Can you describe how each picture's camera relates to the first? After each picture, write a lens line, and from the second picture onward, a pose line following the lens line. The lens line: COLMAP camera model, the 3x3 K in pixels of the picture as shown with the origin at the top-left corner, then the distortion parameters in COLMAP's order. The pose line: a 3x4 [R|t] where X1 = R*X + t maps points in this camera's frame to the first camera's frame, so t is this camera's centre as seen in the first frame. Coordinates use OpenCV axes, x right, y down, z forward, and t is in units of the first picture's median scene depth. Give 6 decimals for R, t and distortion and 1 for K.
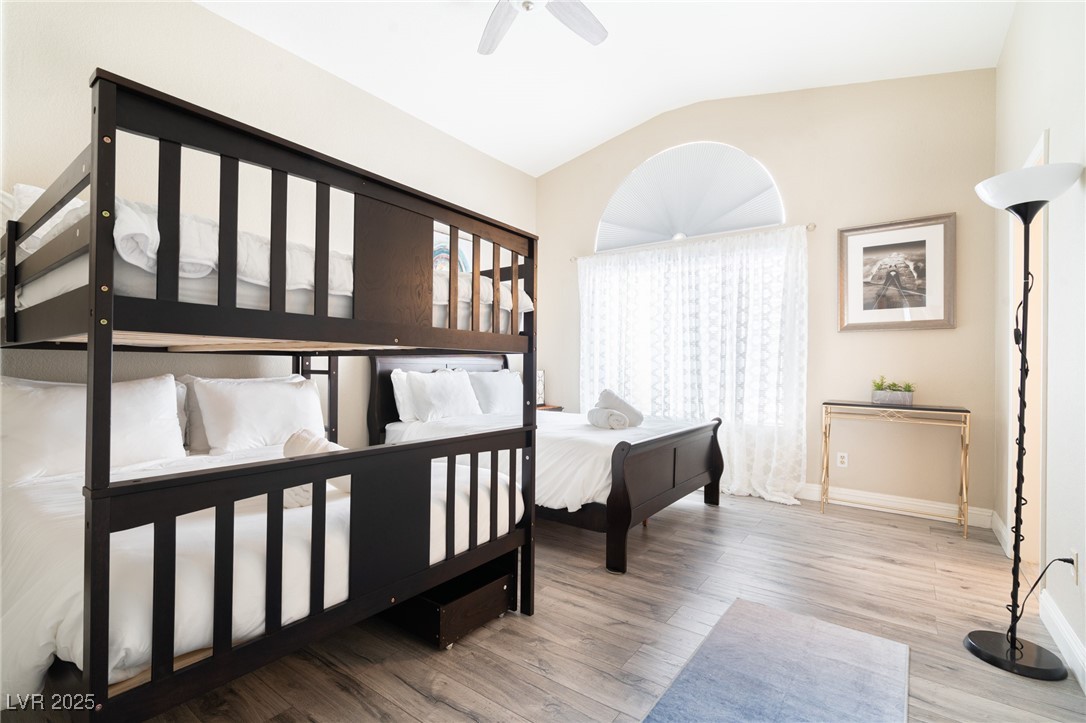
lens RADIAL K [[490.4, 0, 541.7], [0, 490.4, 362.3], [0, 0, 1]] dist [-0.005277, 0.002239]
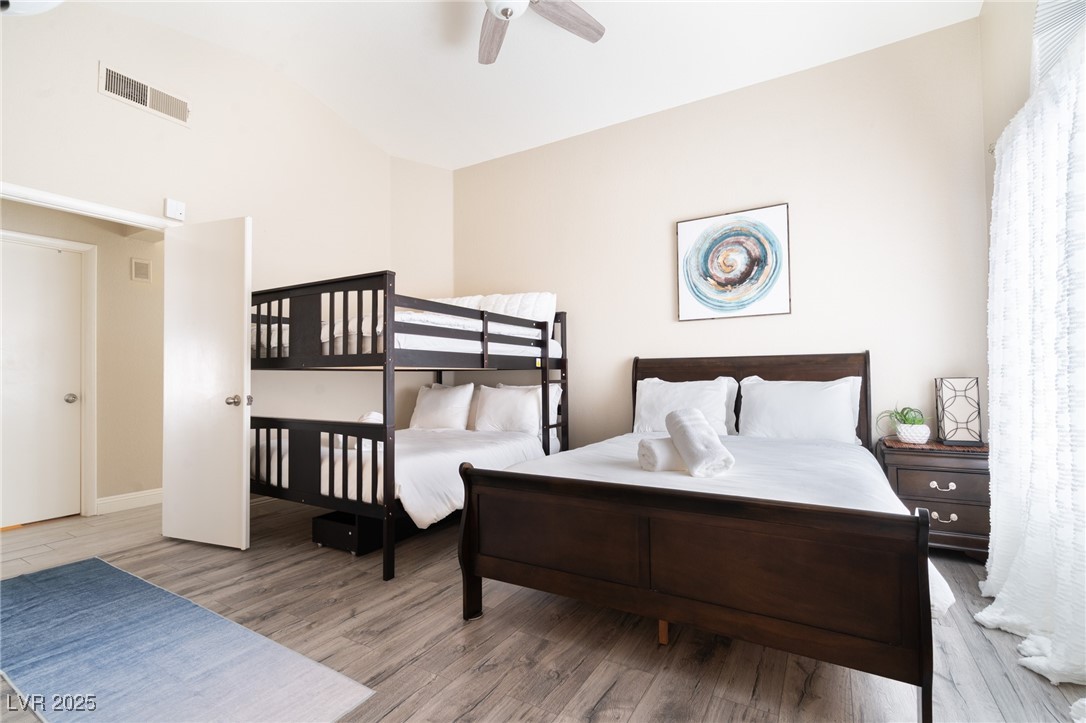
lens RADIAL K [[490.4, 0, 533.2], [0, 490.4, 366.3], [0, 0, 1]] dist [-0.005277, 0.002239]
pose [[0.095451, -0.033882, -0.994857, 1.398873], [0.021026, 0.999266, -0.032015, 0.033147], [0.995212, -0.017862, 0.096093, 1.413580]]
